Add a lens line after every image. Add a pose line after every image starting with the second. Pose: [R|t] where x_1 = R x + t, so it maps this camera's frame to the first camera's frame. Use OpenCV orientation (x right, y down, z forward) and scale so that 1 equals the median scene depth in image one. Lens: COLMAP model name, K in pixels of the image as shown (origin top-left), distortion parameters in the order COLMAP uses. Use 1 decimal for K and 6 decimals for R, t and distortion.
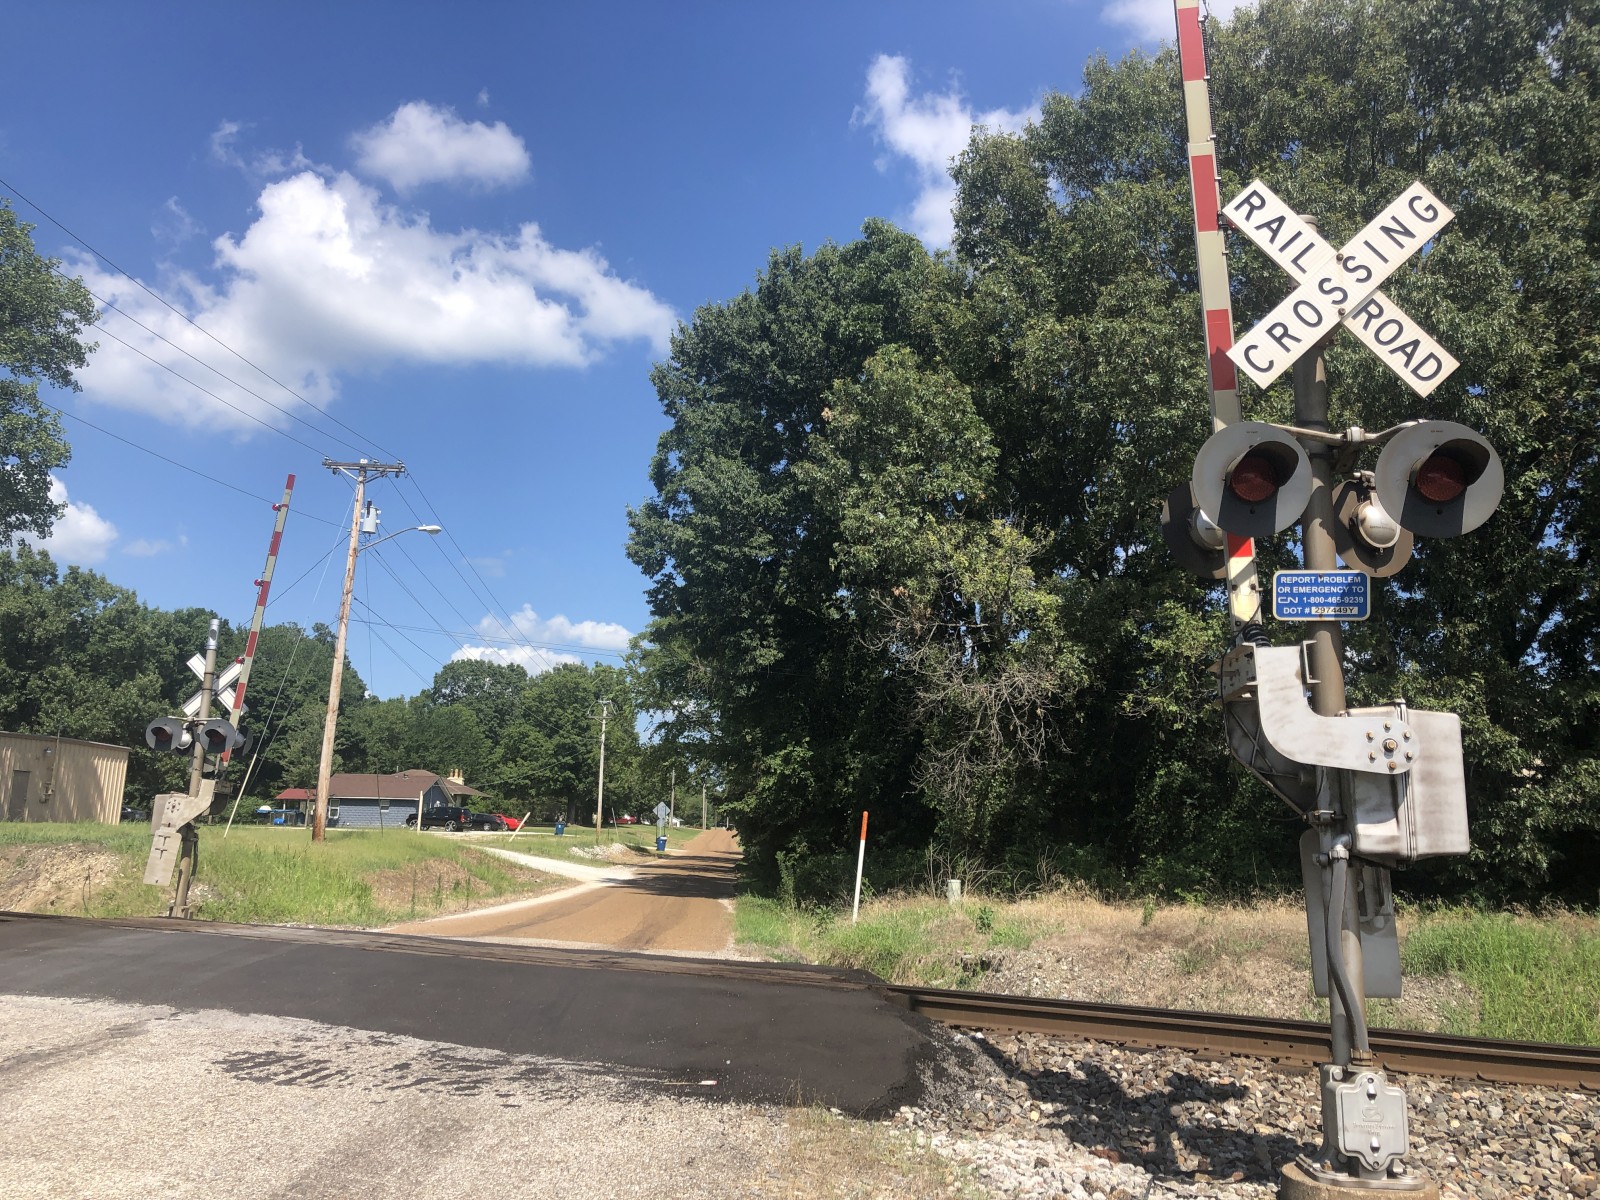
lens RADIAL K [[1282.2, 0, 780.8], [0, 1282.2, 575.7], [0, 0, 1]] dist [0.041060, -0.058370]
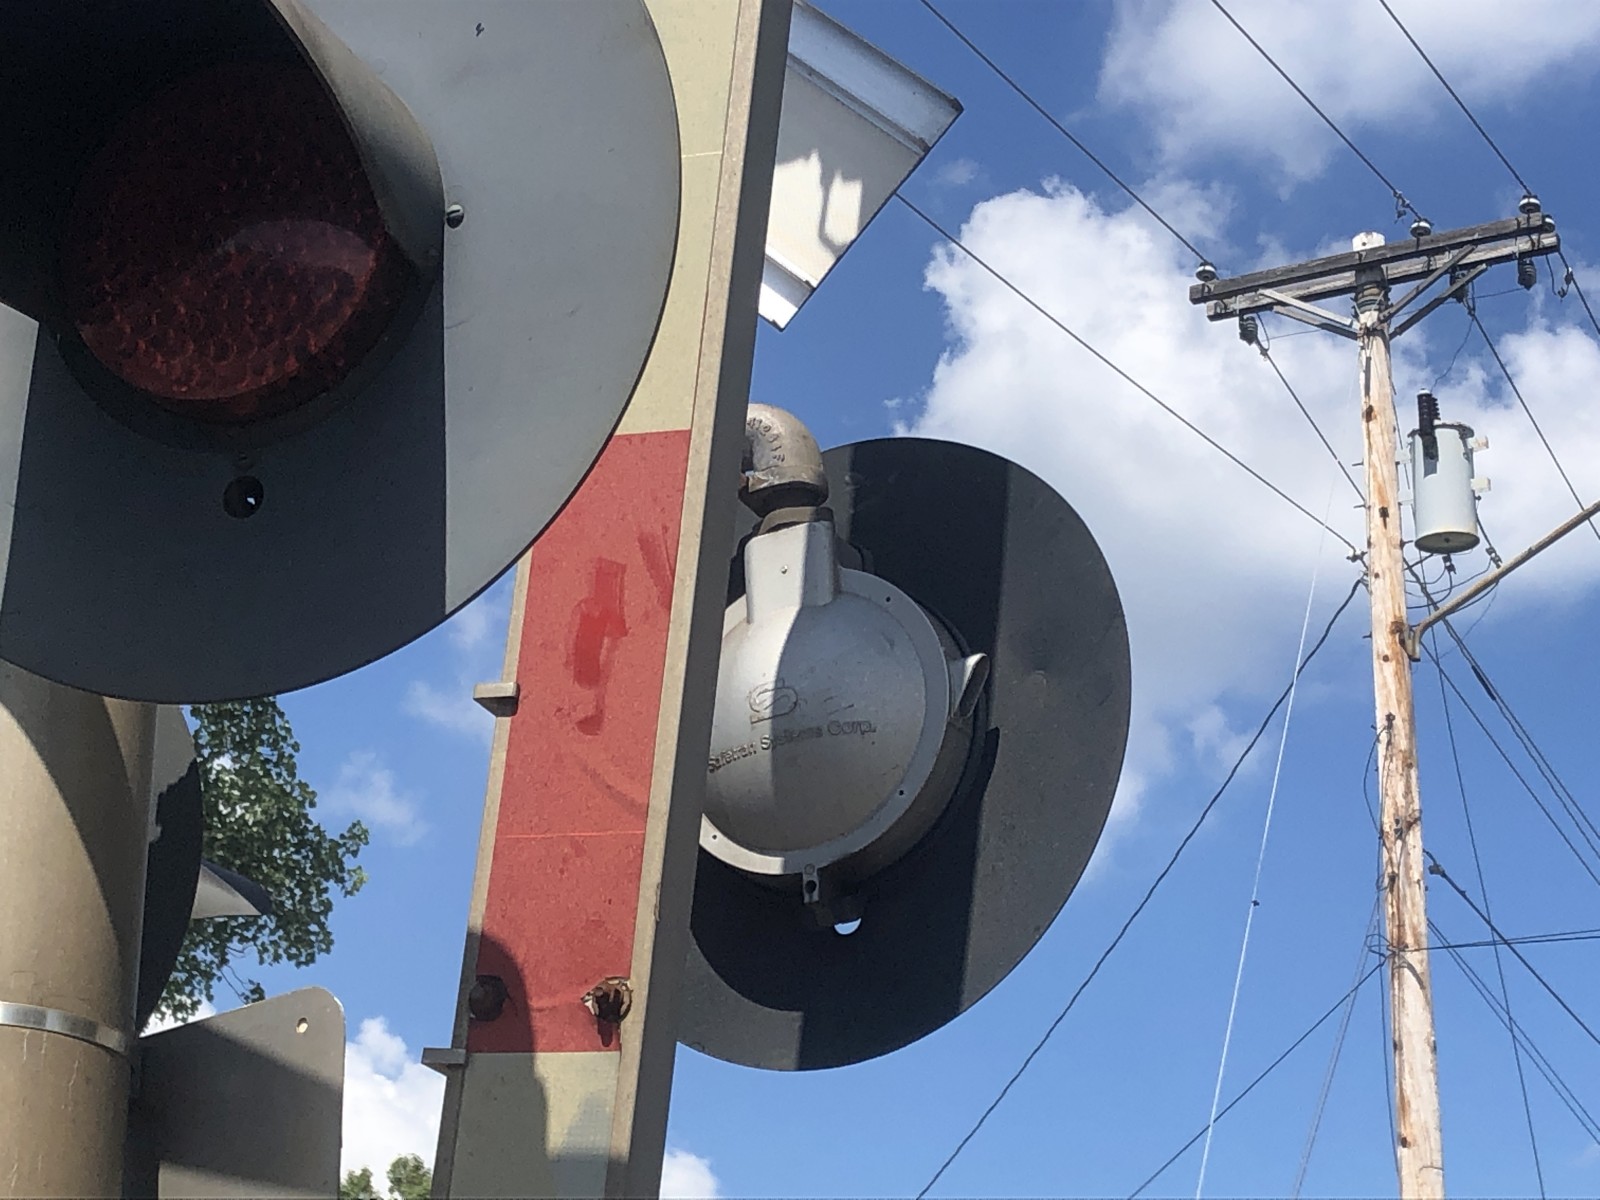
lens RADIAL K [[3428.4, 0, 800.0], [0, 3428.4, 600.0], [0, 0, 1]] dist [0.311931, -2.453733]
pose [[0.891425, -0.204952, -0.404174, -0.086988], [0.132865, 0.970892, -0.199288, 0.034765], [0.433253, 0.123949, 0.892708, 0.207585]]
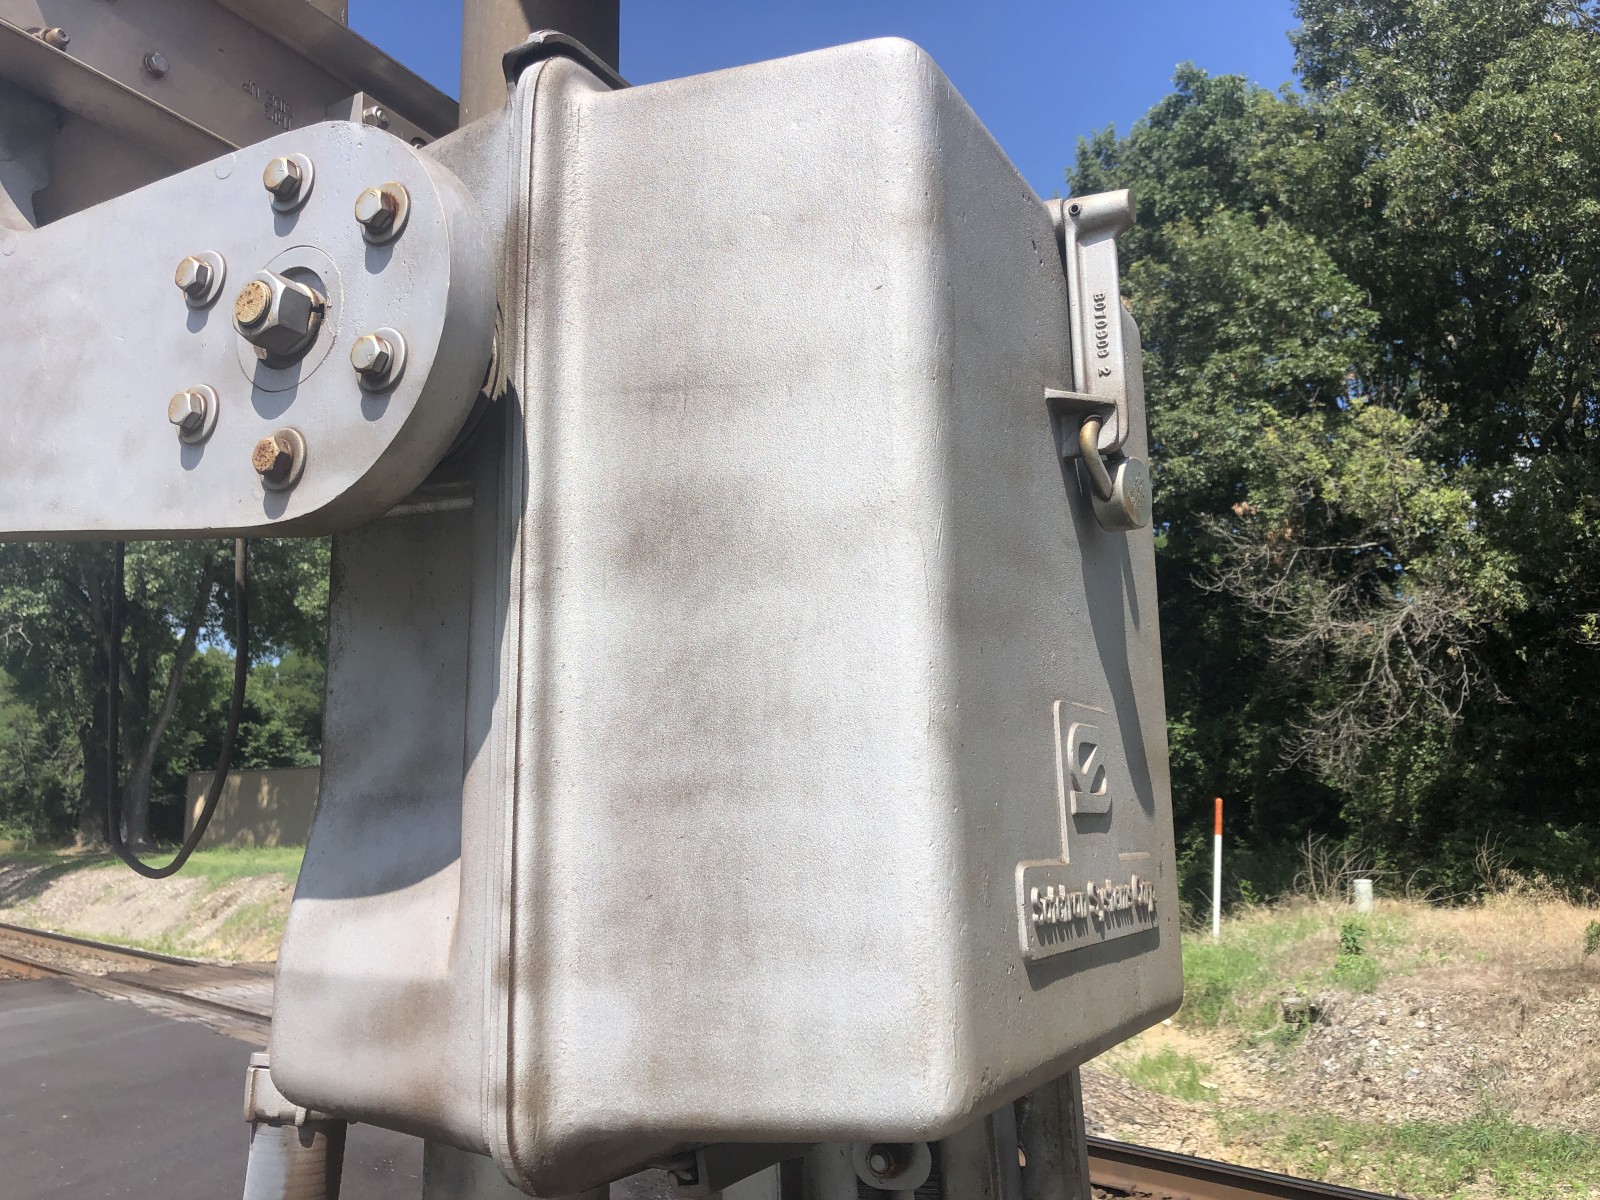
lens RADIAL K [[1297.5, 0, 786.4], [0, 1297.5, 590.7], [0, 0, 1]] dist [-0.006061, 0.000229]
pose [[0.930163, -0.107099, -0.351179, 0.035474], [0.112714, 0.993617, -0.004479, 0.010463], [0.349417, -0.035416, 0.936298, 0.056101]]
